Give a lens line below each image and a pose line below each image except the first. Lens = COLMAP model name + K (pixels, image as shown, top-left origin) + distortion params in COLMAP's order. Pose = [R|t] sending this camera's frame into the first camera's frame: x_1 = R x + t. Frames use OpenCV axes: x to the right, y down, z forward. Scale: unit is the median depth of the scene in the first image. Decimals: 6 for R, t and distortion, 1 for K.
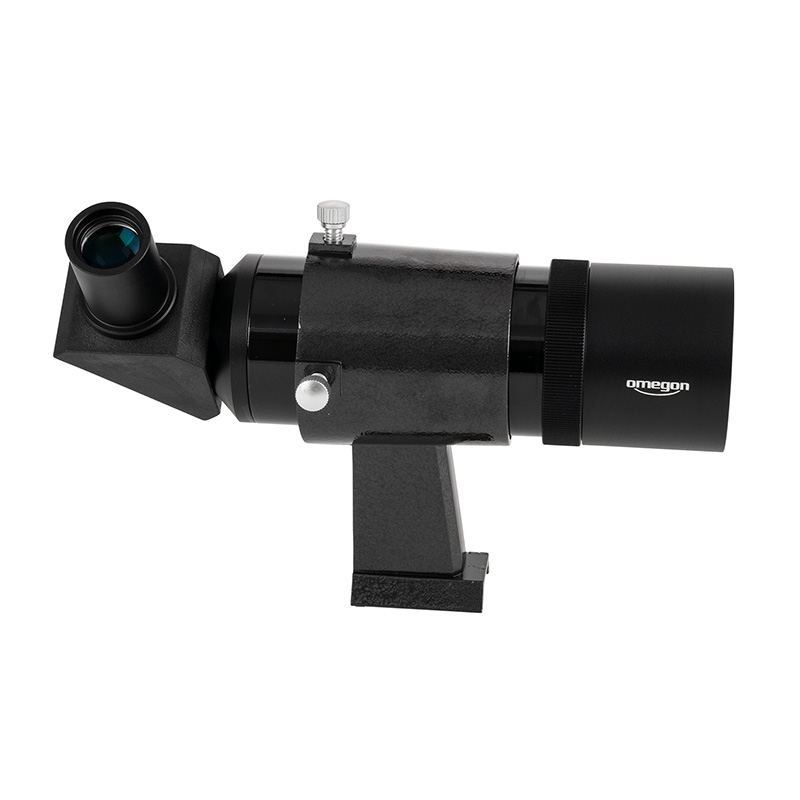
lens RADIAL K [[2162.8, 0, 400.0], [0, 2162.8, 400.0], [0, 0, 1]] dist [0.014410, -0.026919]
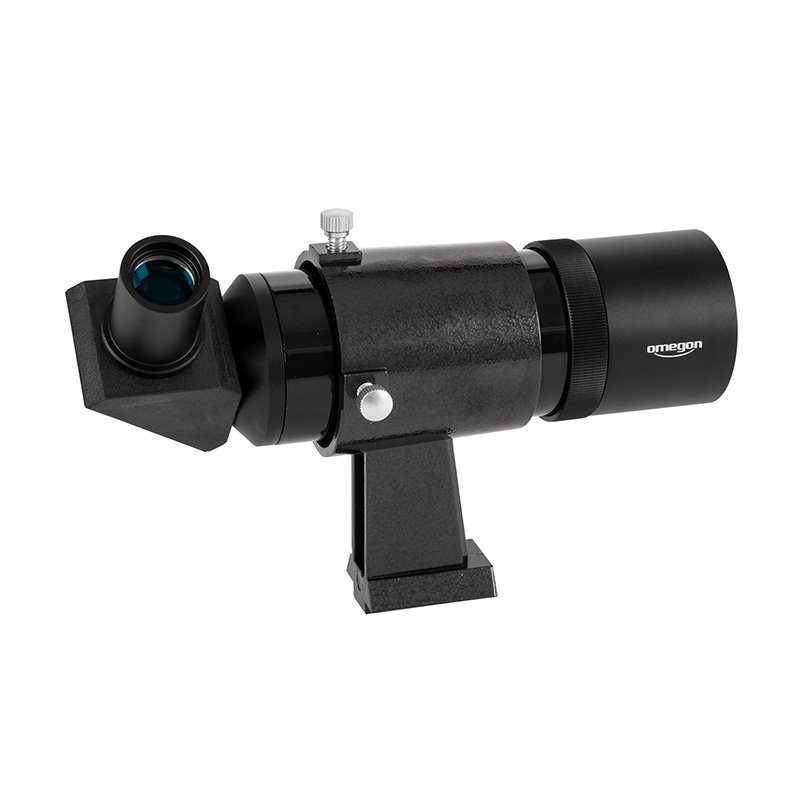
lens RADIAL K [[2162.8, 0, 400.0], [0, 2162.8, 400.0], [0, 0, 1]] dist [0.014410, -0.026919]
pose [[0.922185, -0.147404, 0.357557, -0.370050], [0.145942, 0.988800, 0.031232, -0.032572], [-0.358156, 0.023380, 0.933369, 0.070450]]
